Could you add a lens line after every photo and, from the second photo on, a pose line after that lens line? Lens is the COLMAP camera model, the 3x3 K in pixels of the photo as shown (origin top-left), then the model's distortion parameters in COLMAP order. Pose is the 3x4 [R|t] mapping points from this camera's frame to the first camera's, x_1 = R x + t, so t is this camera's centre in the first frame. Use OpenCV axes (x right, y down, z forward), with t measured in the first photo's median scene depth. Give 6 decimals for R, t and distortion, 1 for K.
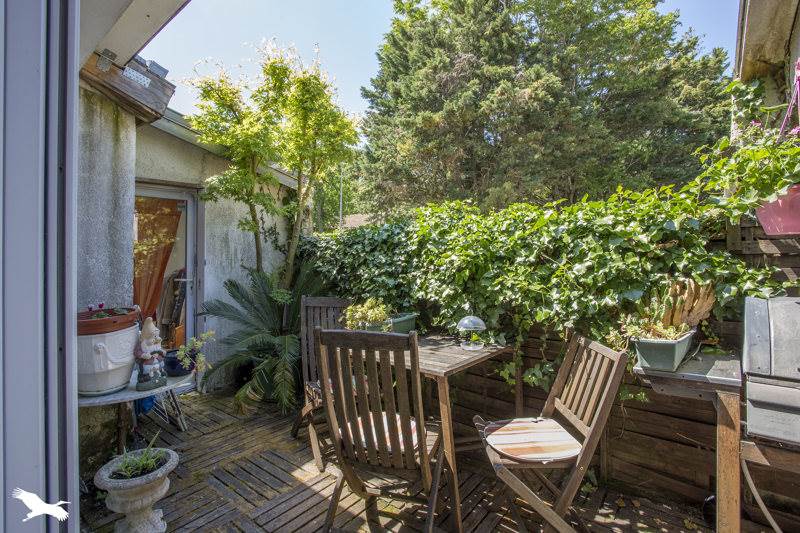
lens RADIAL K [[365.0, 0, 396.4], [0, 365.0, 264.3], [0, 0, 1]] dist [-0.002798, -0.000071]
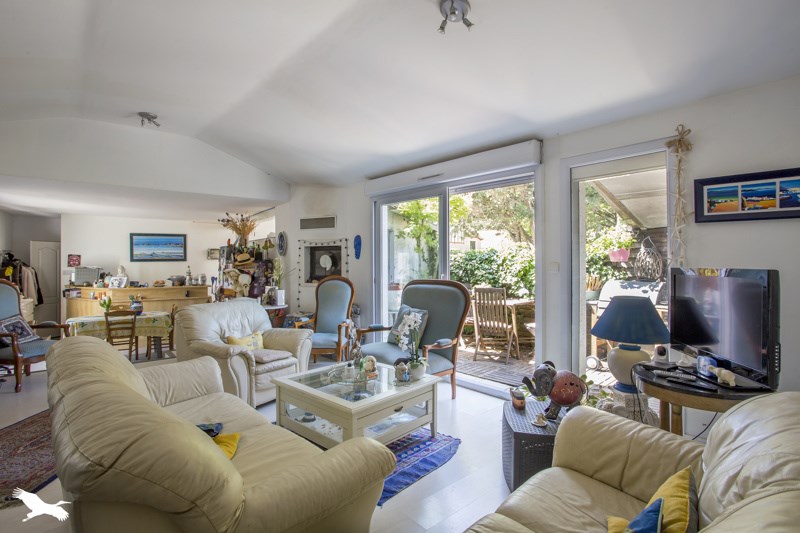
lens RADIAL K [[365.0, 0, 406.9], [0, 365.0, 262.6], [0, 0, 1]] dist [-0.002798, -0.000071]
pose [[0.988355, 0.002556, -0.152143, -0.204226], [-0.004203, 0.999936, -0.010509, -0.016874], [0.152106, 0.011026, 0.988303, -1.540546]]
